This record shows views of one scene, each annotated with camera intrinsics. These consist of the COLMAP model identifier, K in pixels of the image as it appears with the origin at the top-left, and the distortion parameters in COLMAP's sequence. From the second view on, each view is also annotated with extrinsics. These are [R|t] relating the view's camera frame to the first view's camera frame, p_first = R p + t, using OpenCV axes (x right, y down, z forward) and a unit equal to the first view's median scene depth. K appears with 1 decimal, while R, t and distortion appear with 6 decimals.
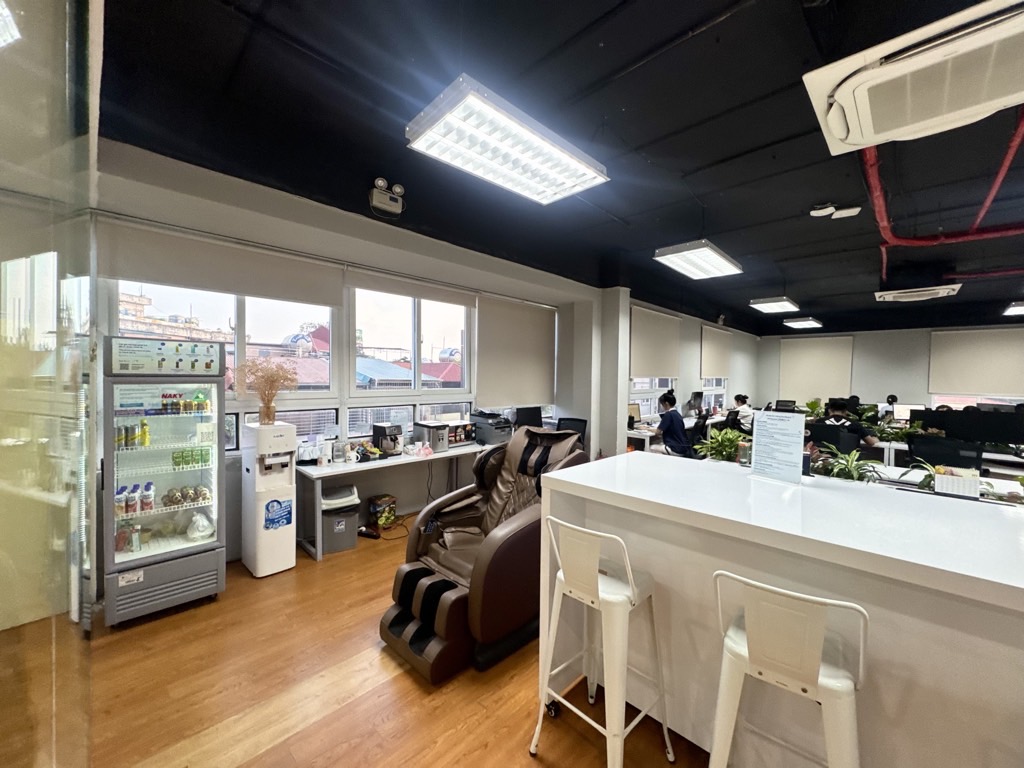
lens RADIAL K [[408.7, 0, 511.2], [0, 408.7, 382.9], [0, 0, 1]] dist [-0.003574, 0.000677]
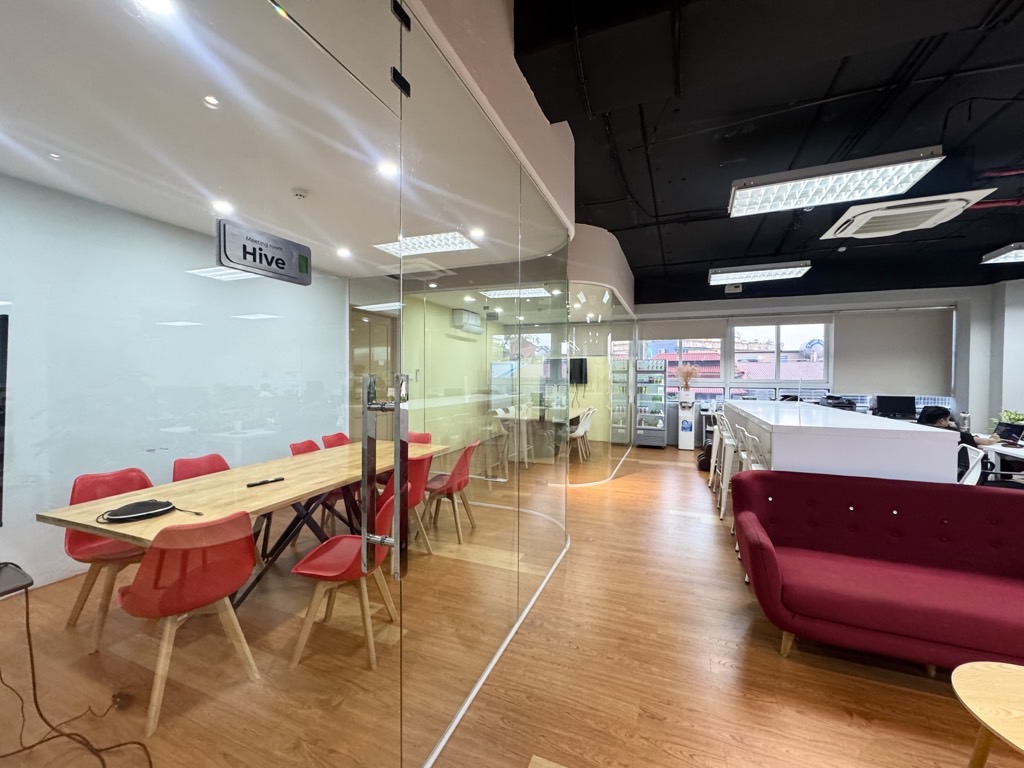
lens RADIAL K [[408.7, 0, 518.3], [0, 408.7, 385.2], [0, 0, 1]] dist [-0.003574, 0.000677]
pose [[0.385835, 0.008398, -0.922530, 0.985641], [-0.018346, 0.999831, 0.001428, 0.060629], [0.922385, 0.016374, 0.385924, -0.682295]]
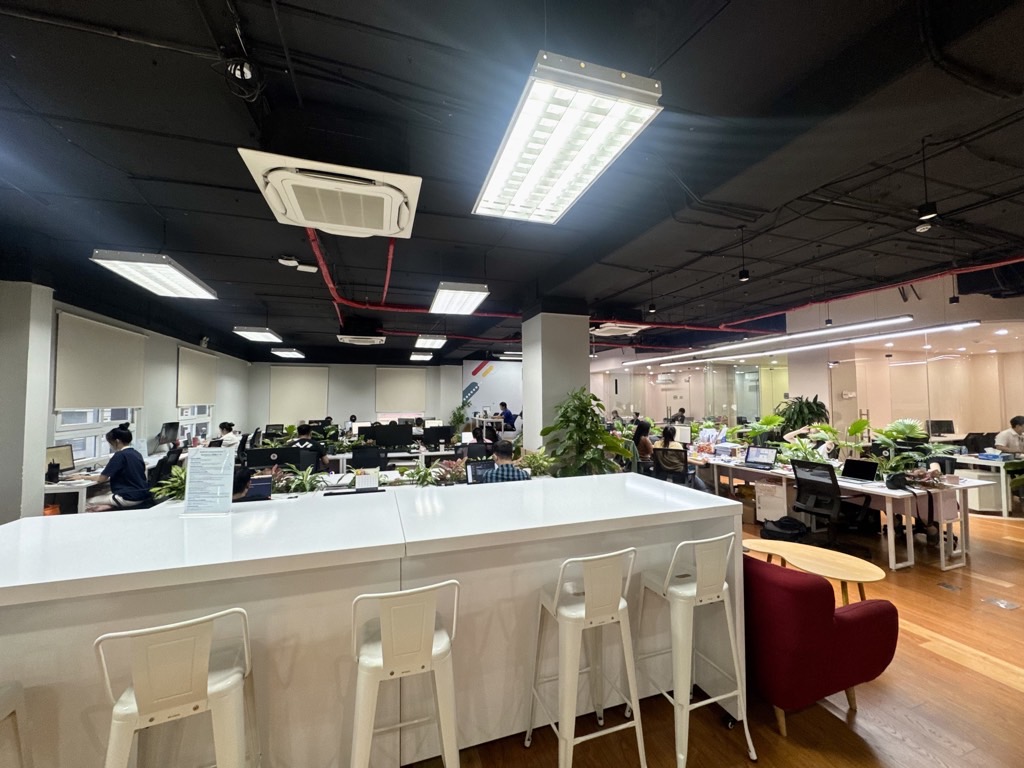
lens RADIAL K [[408.7, 0, 511.5], [0, 408.7, 382.6], [0, 0, 1]] dist [-0.003574, 0.000677]
pose [[0.456796, 0.022264, 0.889293, 0.028377], [0.028680, 0.998798, -0.039737, -0.013784], [-0.889109, 0.043657, 0.455608, -0.075128]]
